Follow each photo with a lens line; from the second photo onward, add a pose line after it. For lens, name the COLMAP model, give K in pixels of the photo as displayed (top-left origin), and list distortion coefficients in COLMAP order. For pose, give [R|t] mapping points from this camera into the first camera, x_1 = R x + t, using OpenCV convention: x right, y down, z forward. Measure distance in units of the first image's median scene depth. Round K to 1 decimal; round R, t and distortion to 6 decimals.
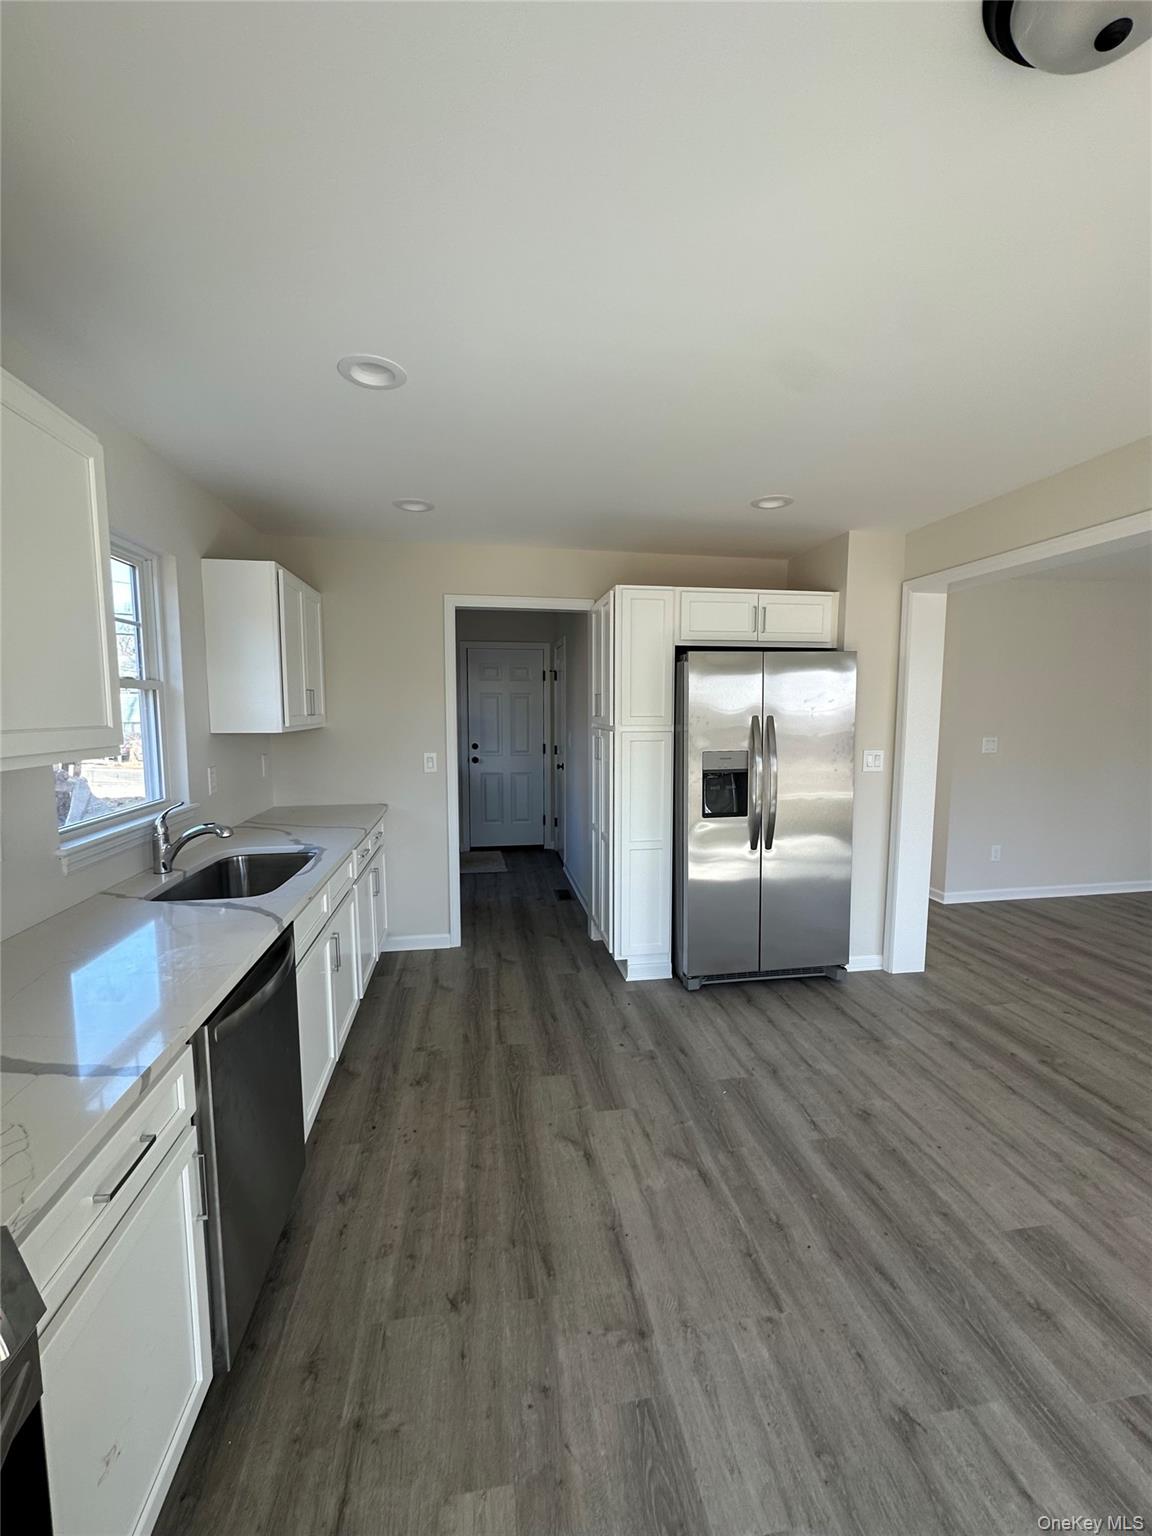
lens RADIAL K [[614.0, 0, 576.9], [0, 614.0, 766.9], [0, 0, 1]] dist [0.000505, 0.000015]
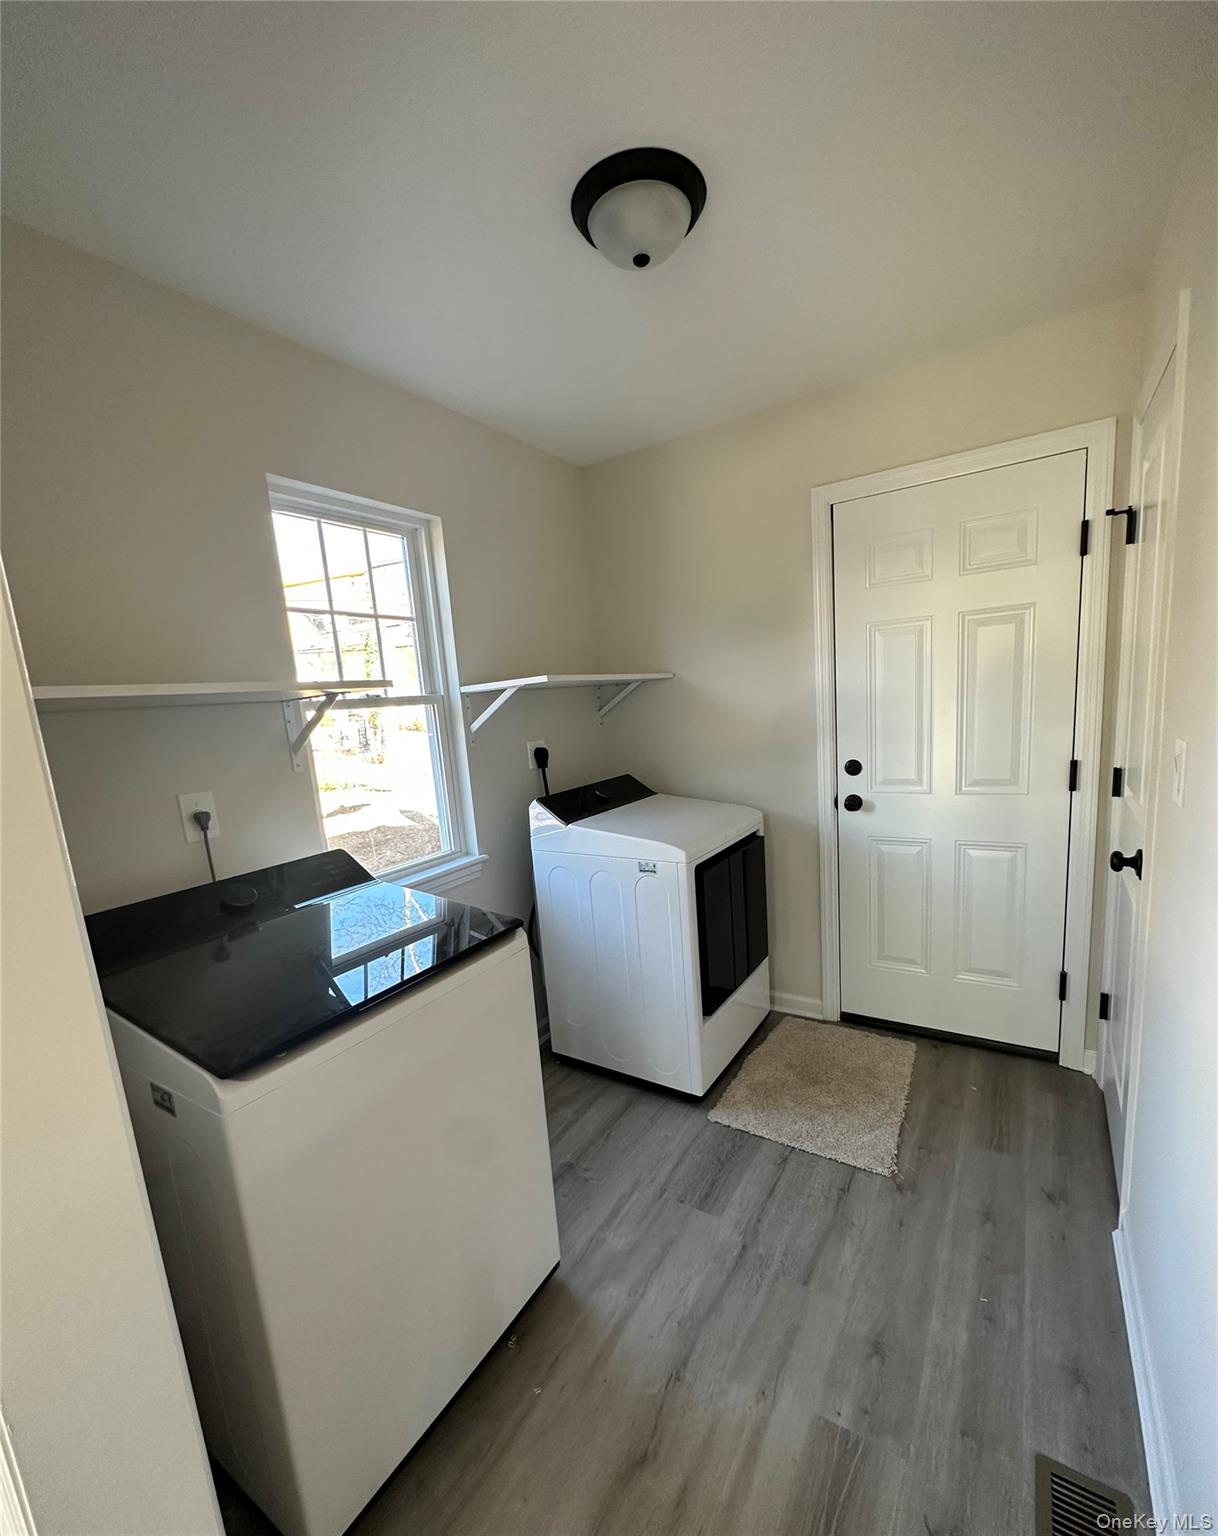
lens RADIAL K [[648.3, 0, 590.8], [0, 648.3, 823.6], [0, 0, 1]] dist [-0.004084, -0.000288]
pose [[0.733484, 0.051612, -0.677745, -0.008013], [0.021317, 0.994876, 0.098833, -0.043021], [0.679373, -0.086940, 0.728625, 0.585874]]
